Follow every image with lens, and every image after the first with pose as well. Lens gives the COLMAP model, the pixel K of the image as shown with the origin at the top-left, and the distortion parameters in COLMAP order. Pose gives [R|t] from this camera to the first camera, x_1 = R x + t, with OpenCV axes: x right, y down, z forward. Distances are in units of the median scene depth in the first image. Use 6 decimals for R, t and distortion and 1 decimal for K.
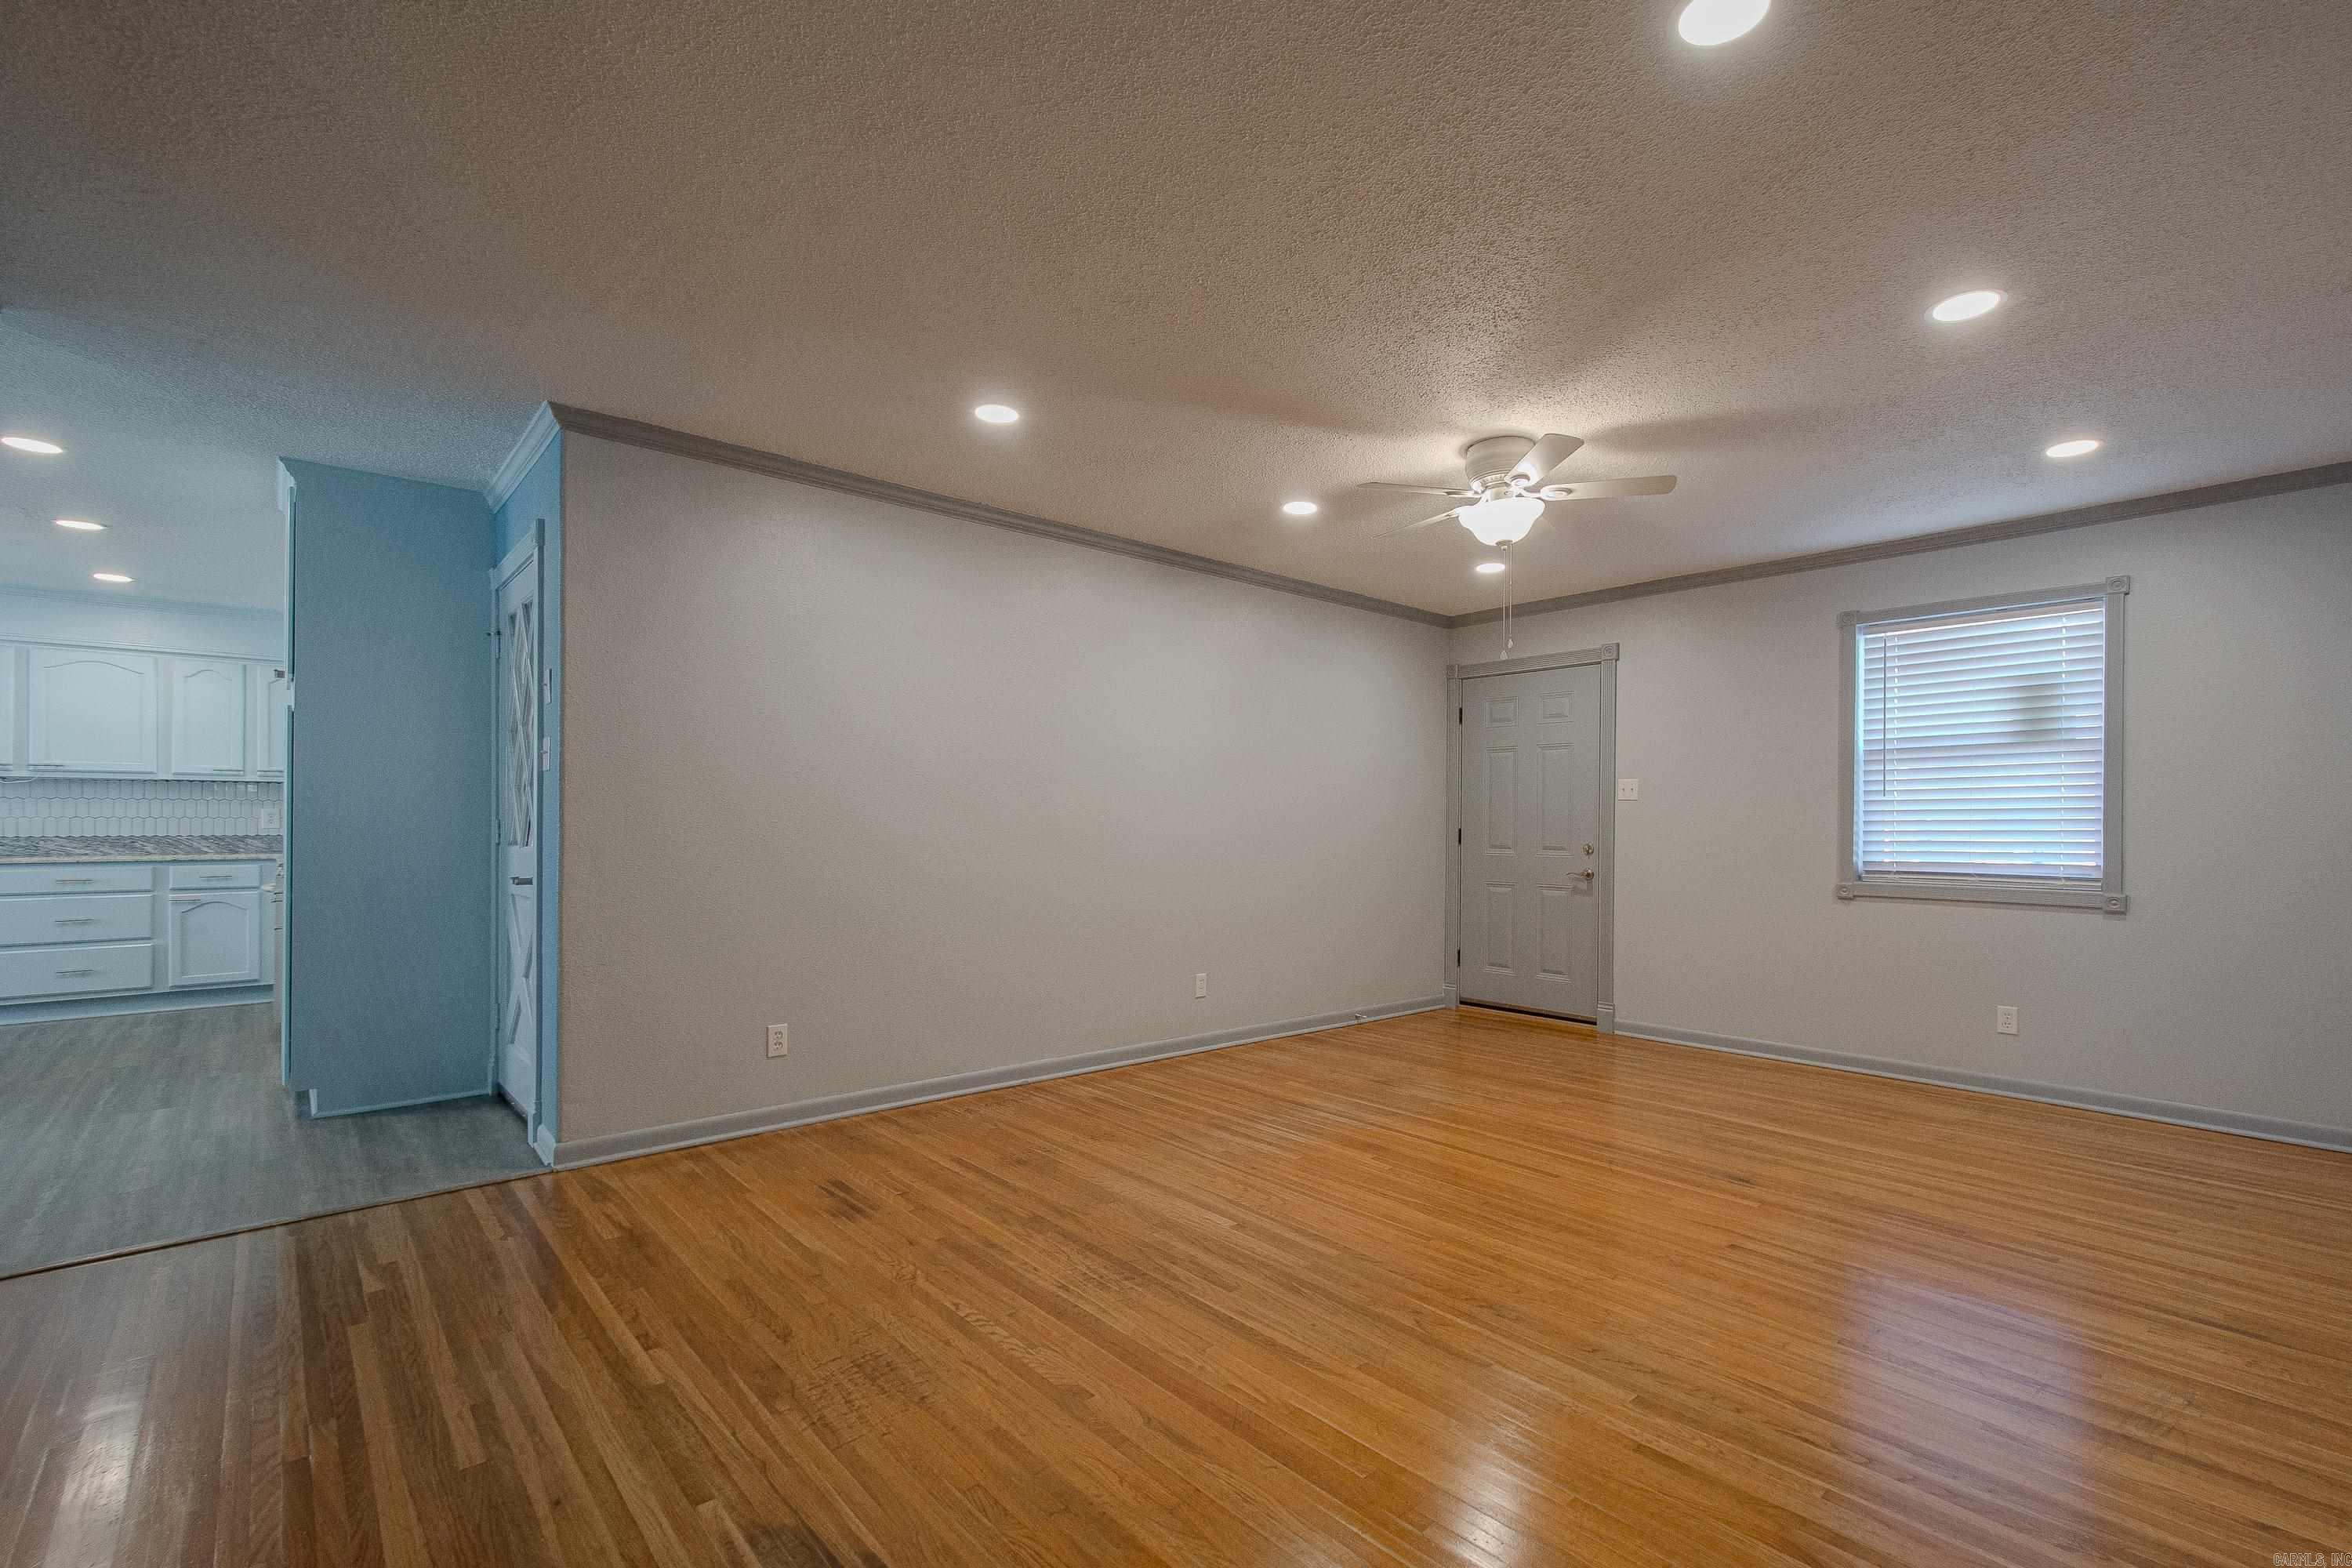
lens RADIAL K [[1049.1, 0, 1217.9], [0, 1049.1, 830.8], [0, 0, 1]] dist [0.005089, -0.000229]
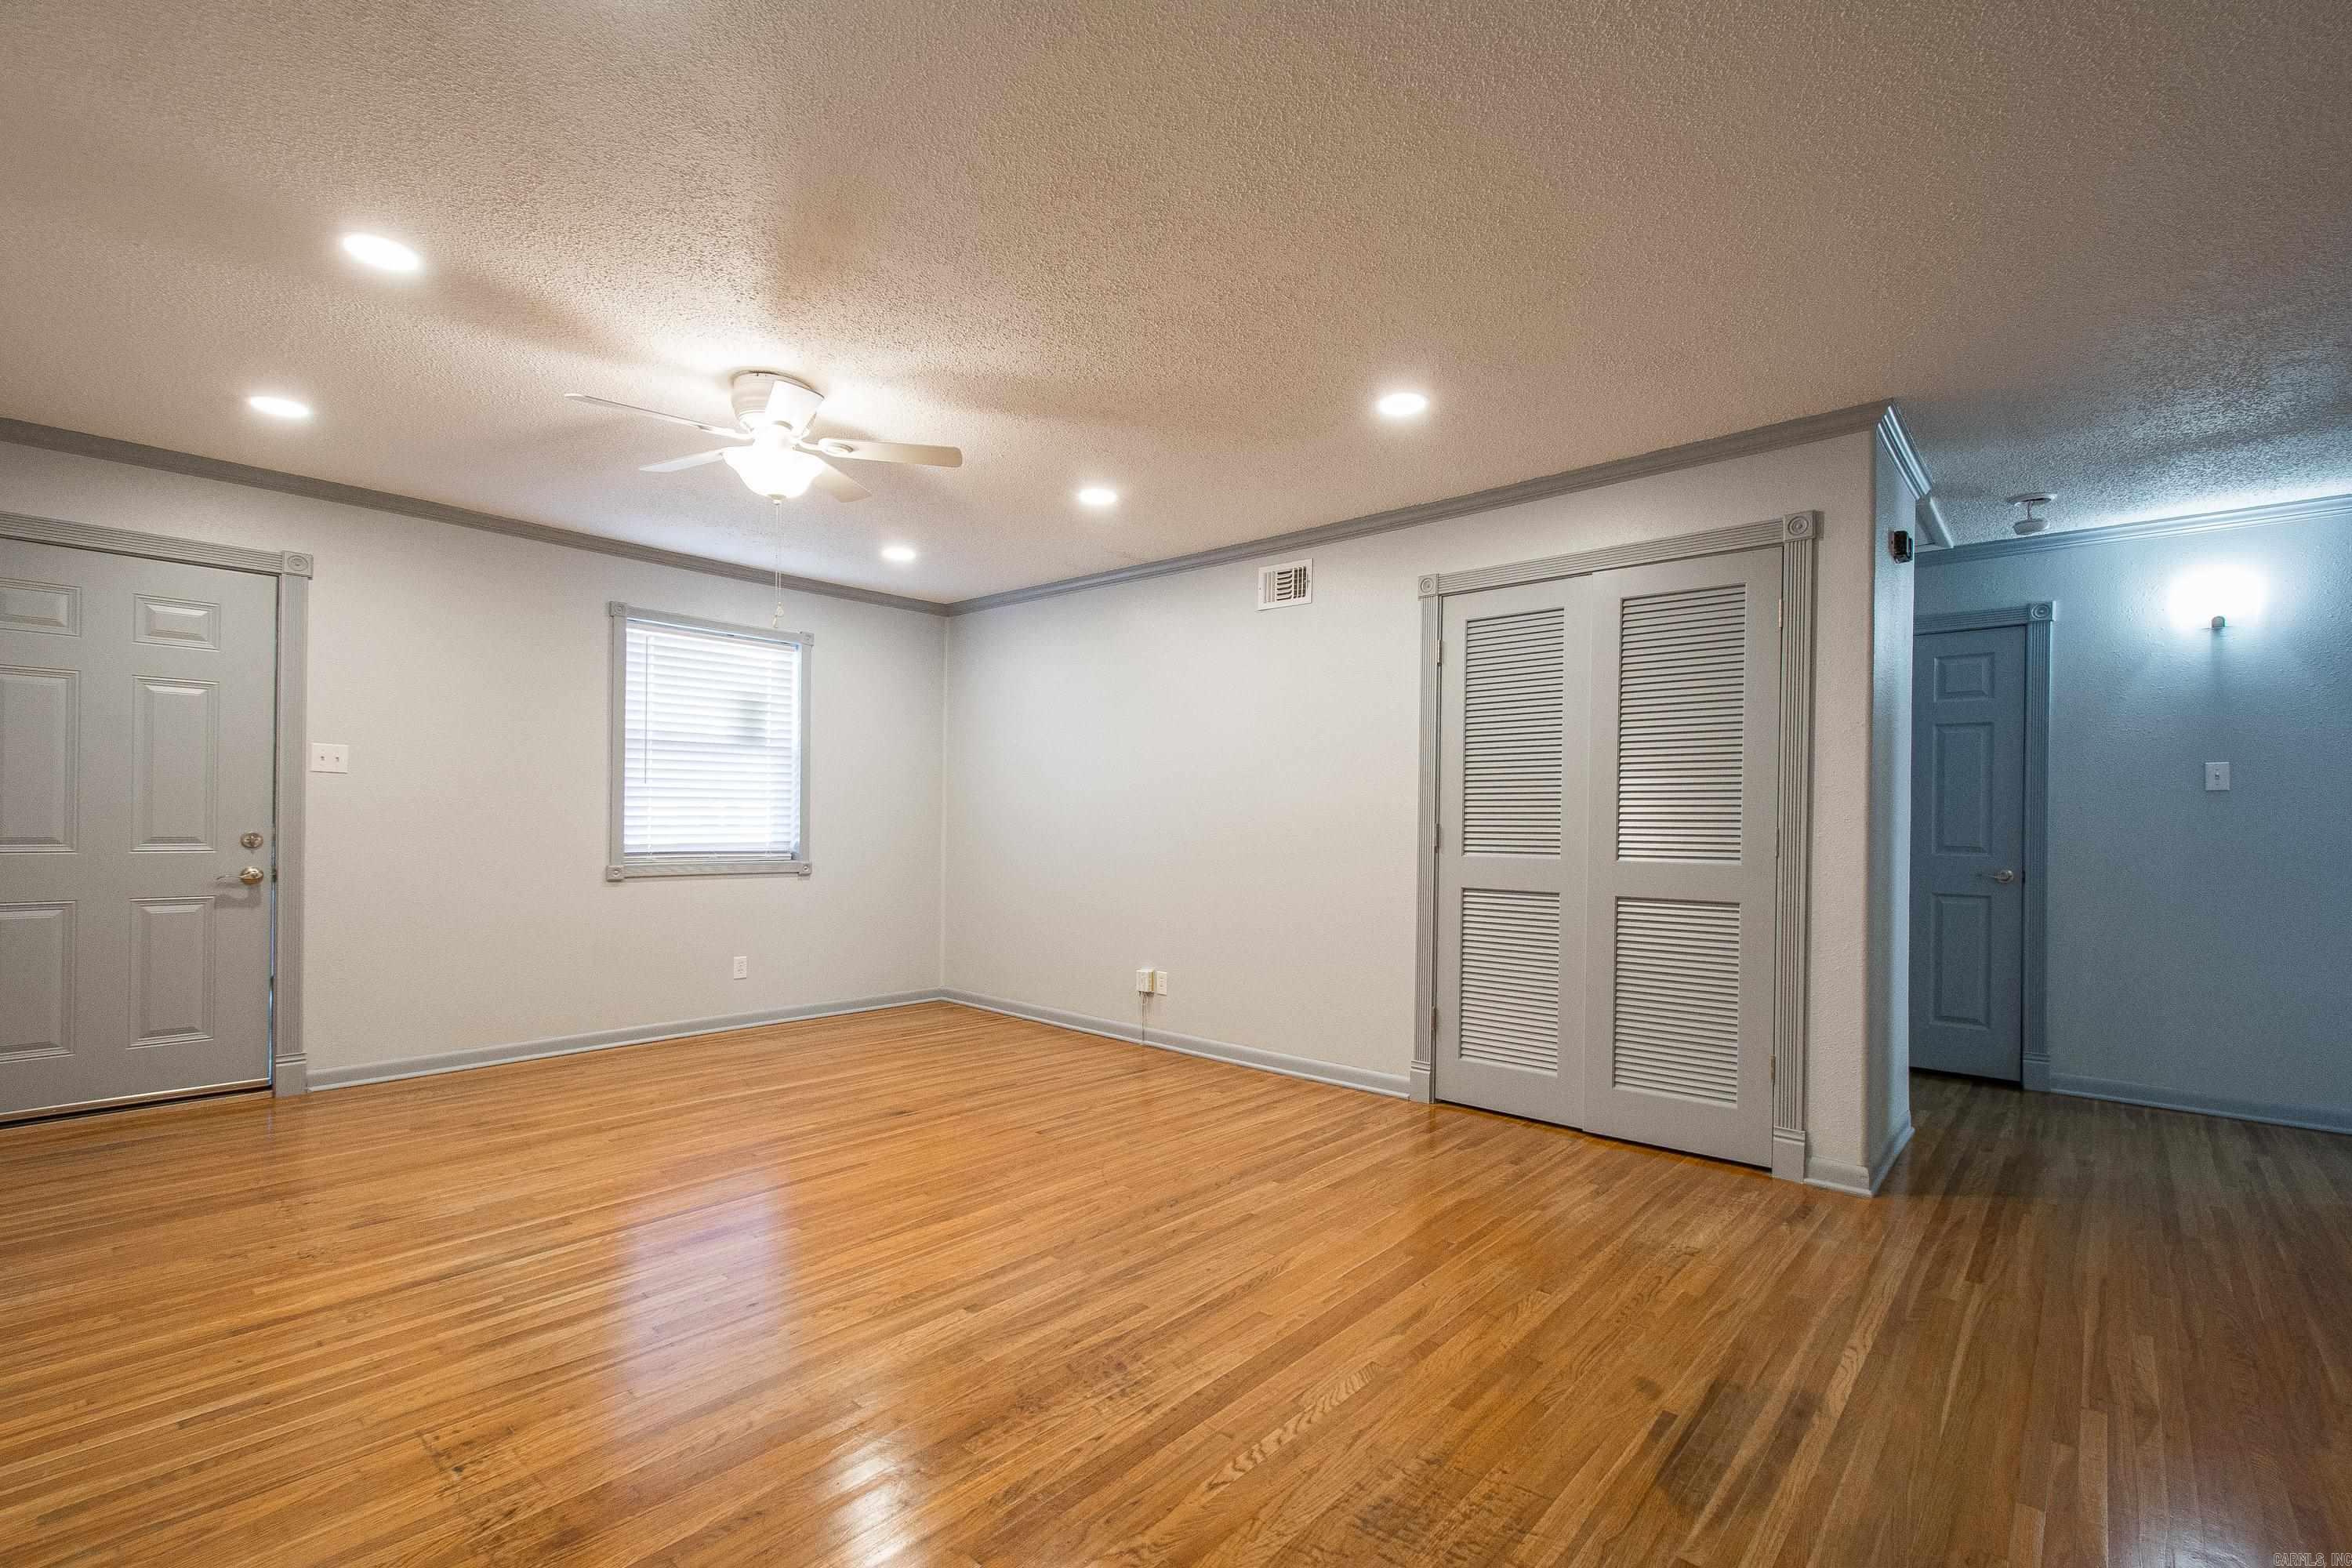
lens RADIAL K [[1022.4, 0, 1210.0], [0, 1022.4, 825.0], [0, 0, 1]] dist [0.005016, -0.001496]
pose [[-0.122241, -0.011430, 0.992435, -0.552957], [-0.007947, 0.999913, 0.010537, -0.006337], [-0.992469, -0.006599, -0.122321, 0.640975]]
